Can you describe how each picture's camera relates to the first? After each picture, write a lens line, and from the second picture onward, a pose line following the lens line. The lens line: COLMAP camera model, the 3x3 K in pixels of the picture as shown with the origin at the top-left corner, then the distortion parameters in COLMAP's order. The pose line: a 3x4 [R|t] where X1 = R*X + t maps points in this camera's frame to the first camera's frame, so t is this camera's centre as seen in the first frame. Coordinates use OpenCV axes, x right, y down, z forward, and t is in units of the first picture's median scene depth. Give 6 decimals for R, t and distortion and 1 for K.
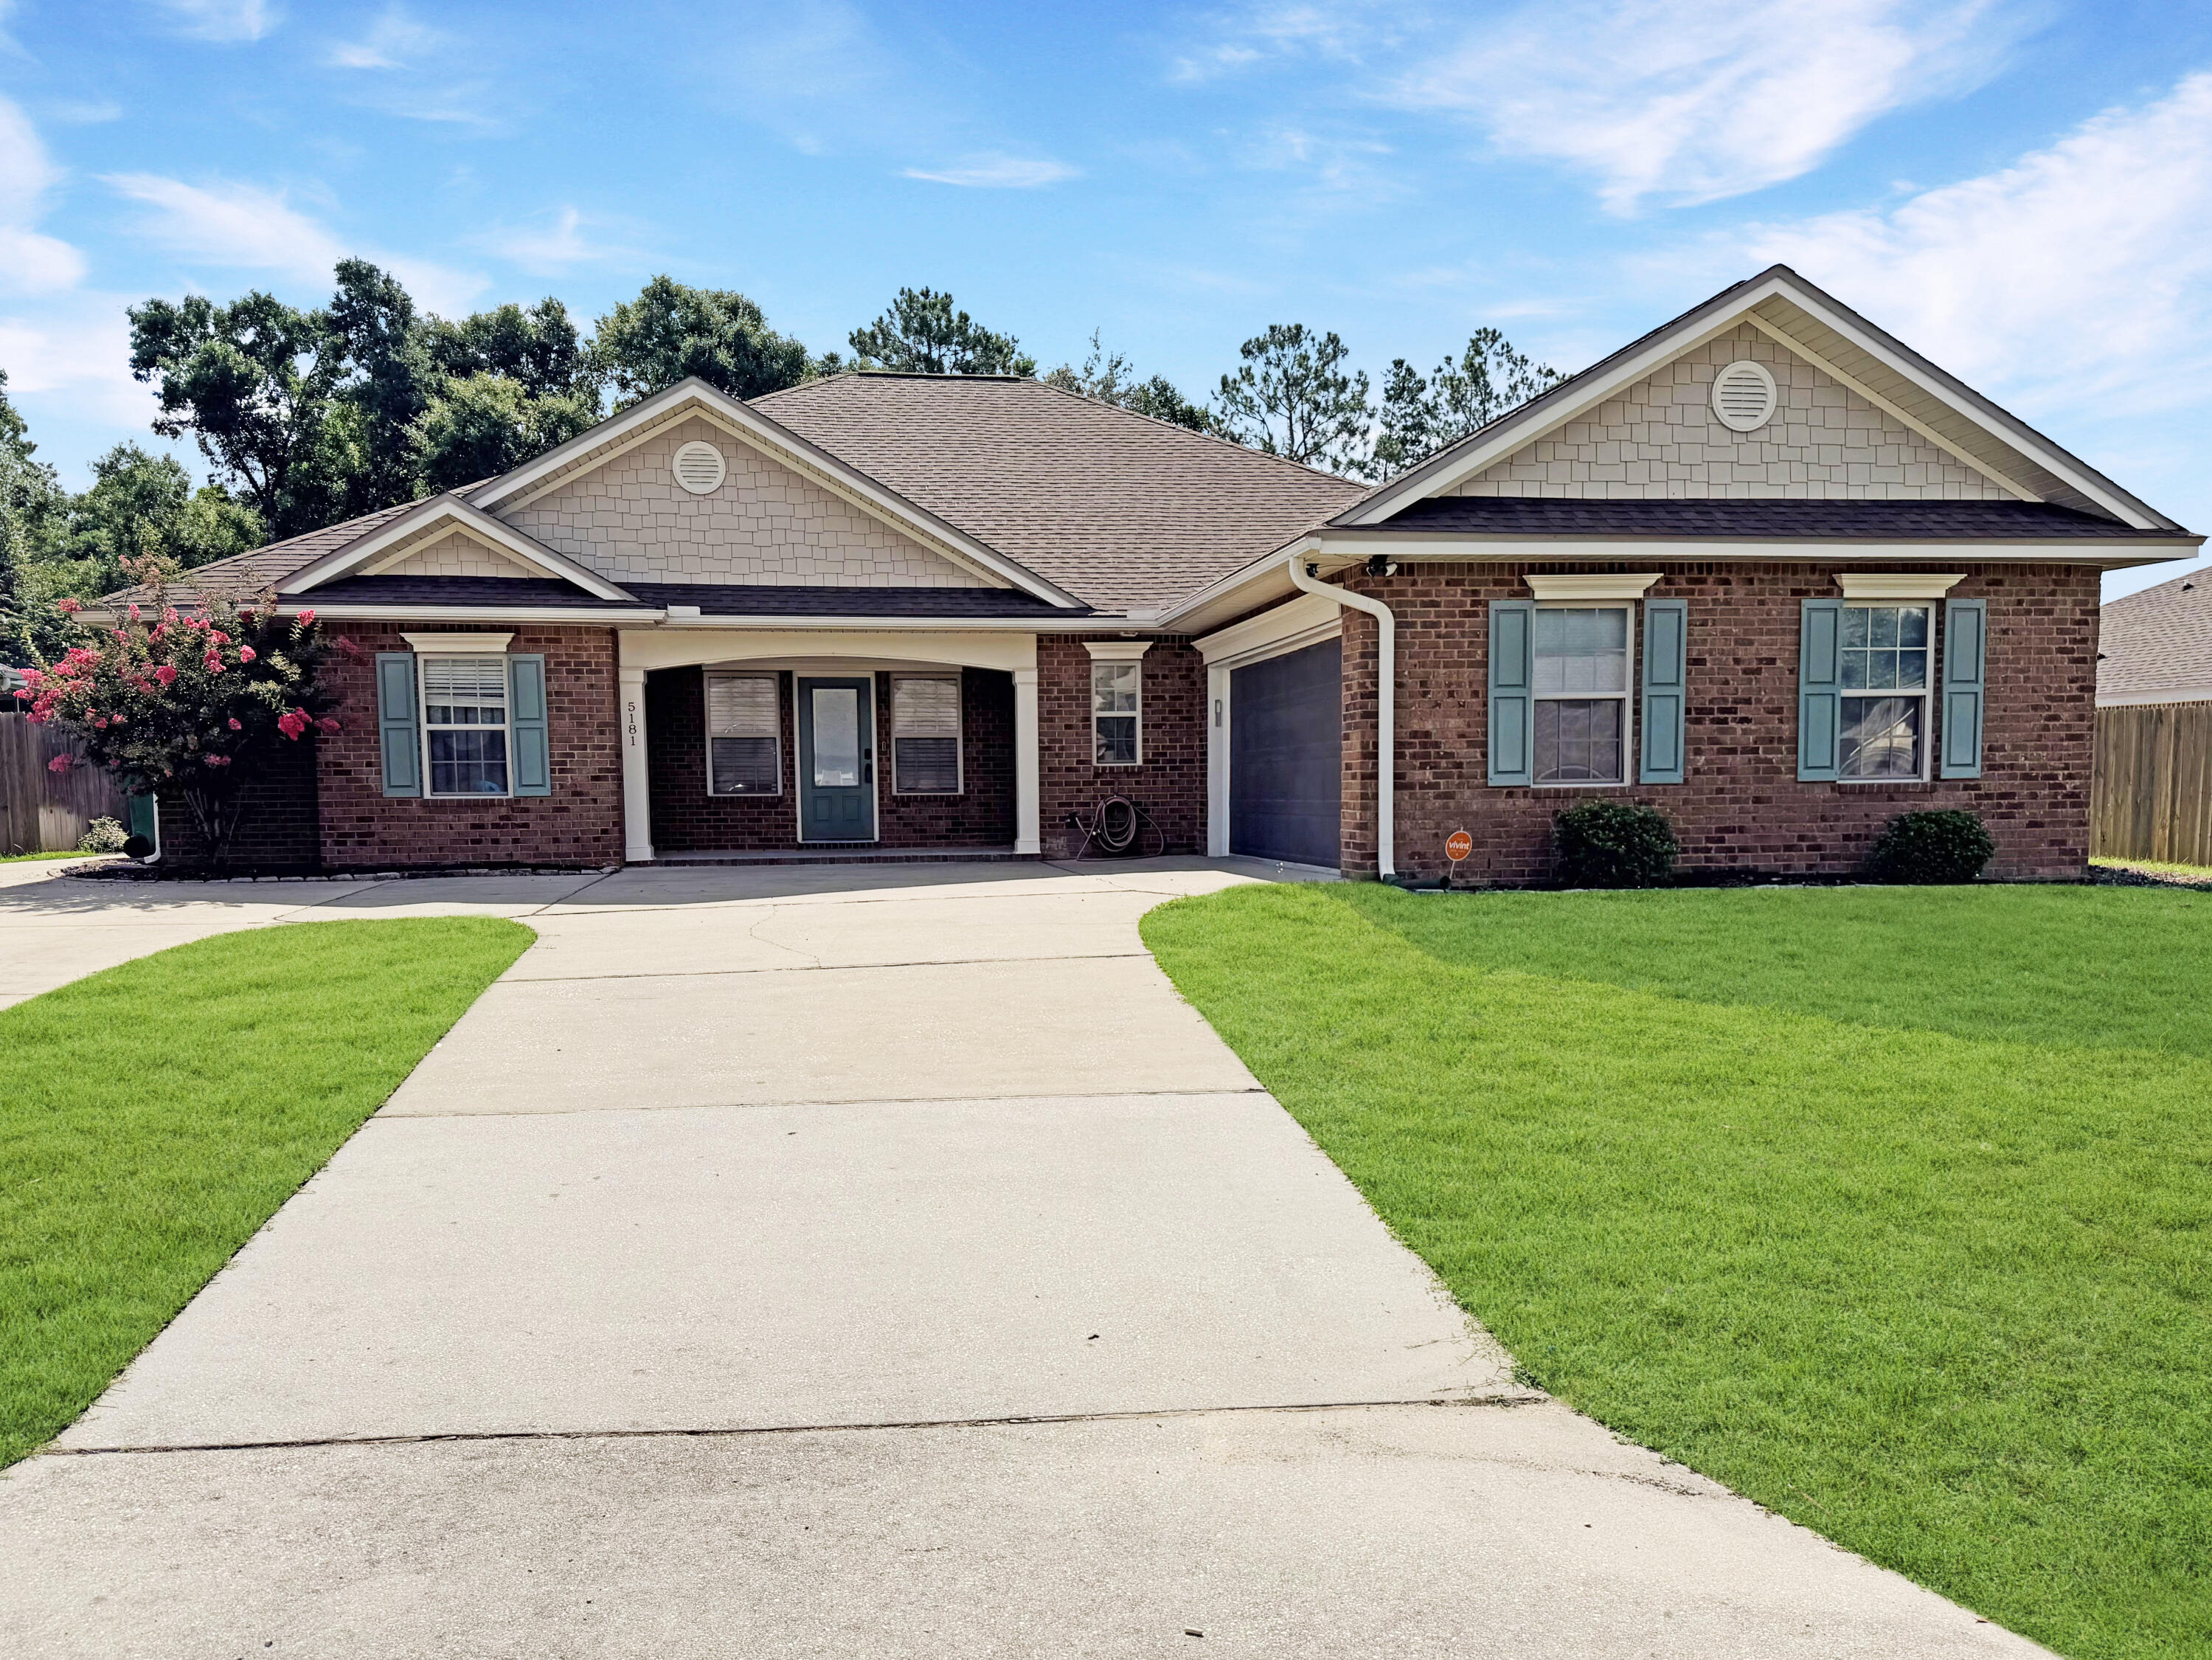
lens RADIAL K [[1668.9, 0, 1082.5], [0, 1668.9, 781.0], [0, 0, 1]] dist [-0.027591, -0.031801]
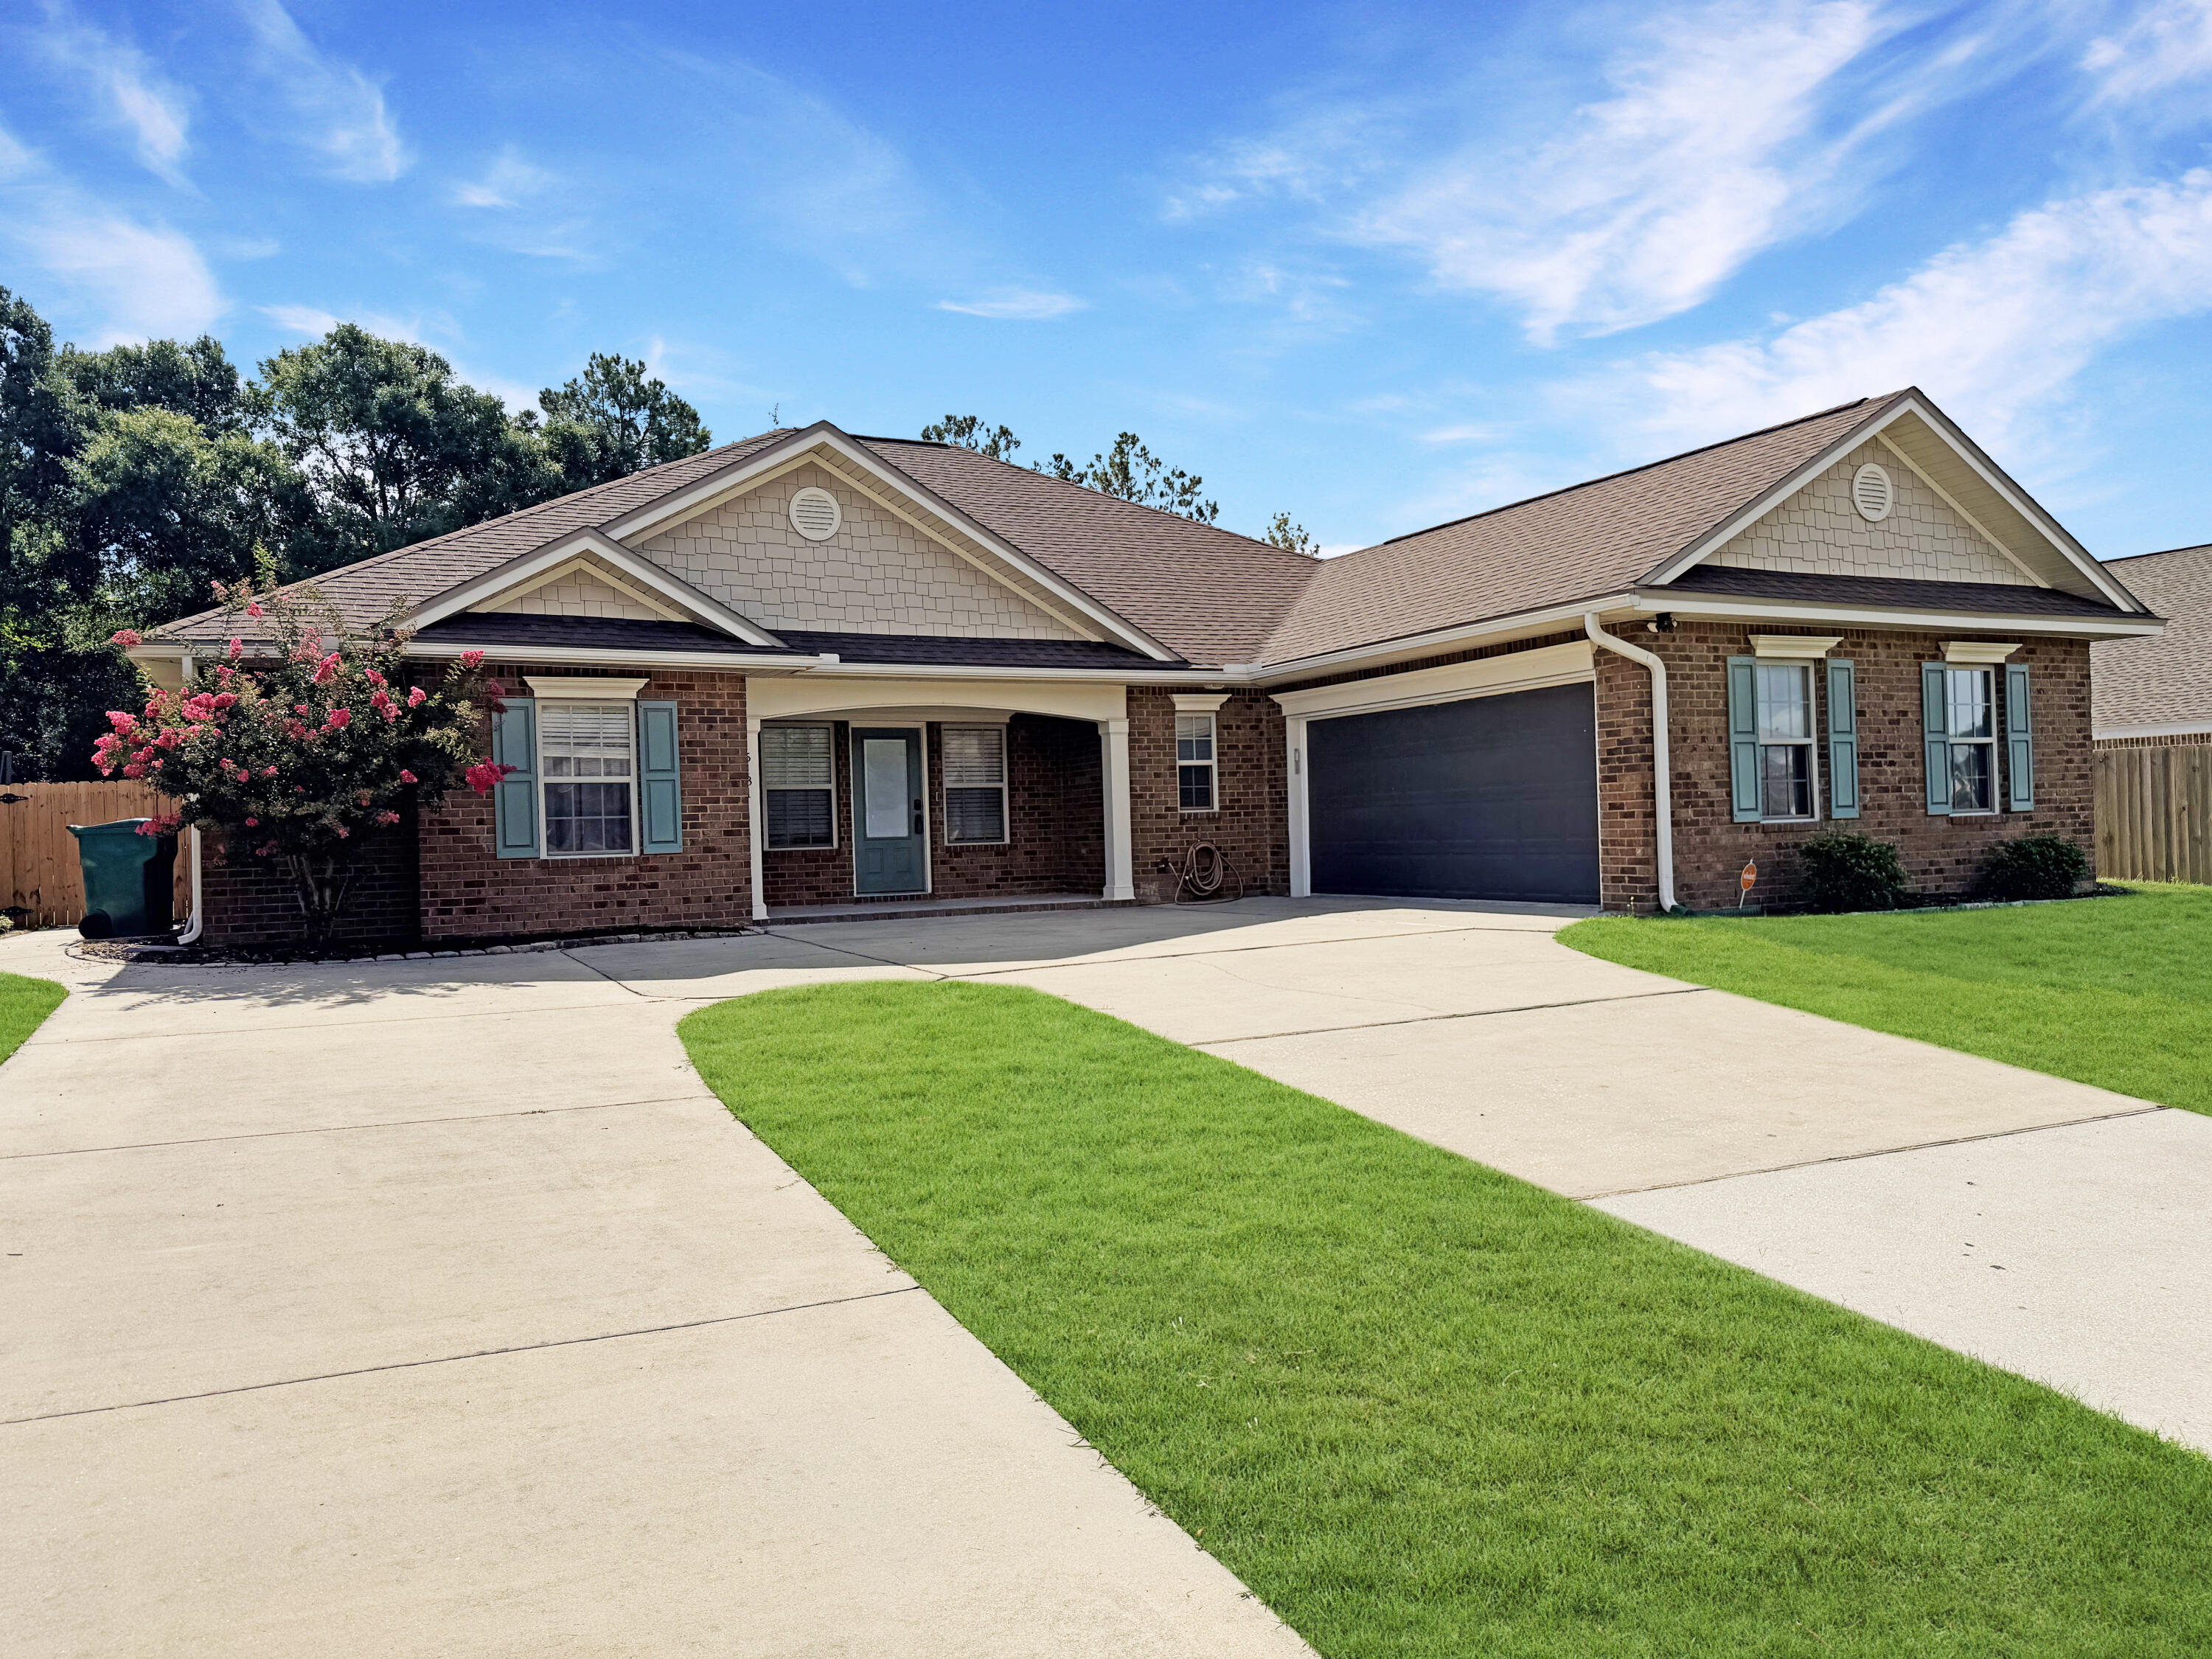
lens RADIAL K [[1539.5, 0, 1189.8], [0, 1539.5, 712.0], [0, 0, 1]] dist [0.041004, -0.059681]
pose [[0.958528, 0.003958, 0.284971, -0.280644], [0.017987, 0.997070, -0.074350, -0.000172], [-0.284430, 0.076393, 0.955648, 0.079733]]
